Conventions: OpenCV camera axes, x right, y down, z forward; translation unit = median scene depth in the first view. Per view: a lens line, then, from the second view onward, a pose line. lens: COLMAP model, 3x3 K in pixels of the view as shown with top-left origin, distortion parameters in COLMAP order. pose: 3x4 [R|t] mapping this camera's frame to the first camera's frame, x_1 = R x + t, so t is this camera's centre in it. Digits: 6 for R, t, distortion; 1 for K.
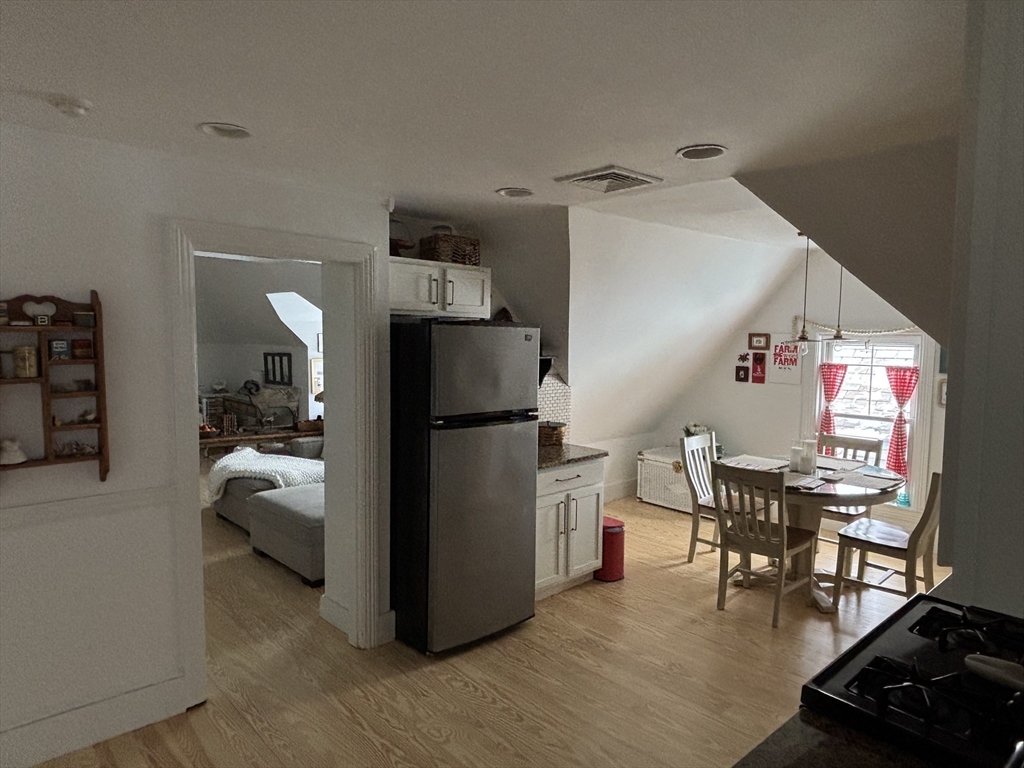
lens RADIAL K [[650.6, 0, 512.0], [0, 650.6, 384.0], [0, 0, 1]] dist [-0.004572, -0.001807]
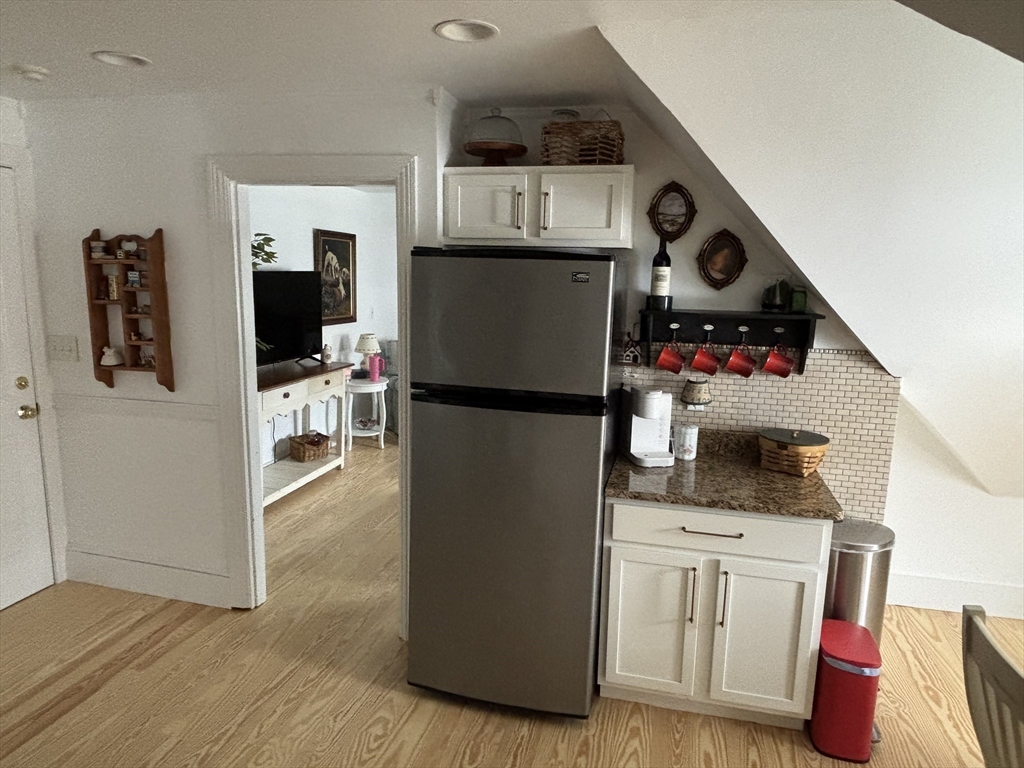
lens RADIAL K [[674.7, 0, 512.0], [0, 674.7, 384.0], [0, 0, 1]] dist [-0.024222, -0.001270]
pose [[0.540066, 0.143918, -0.829227, 0.323334], [-0.080510, 0.989587, 0.119315, -0.027017], [0.837763, 0.002323, 0.546029, 0.378779]]
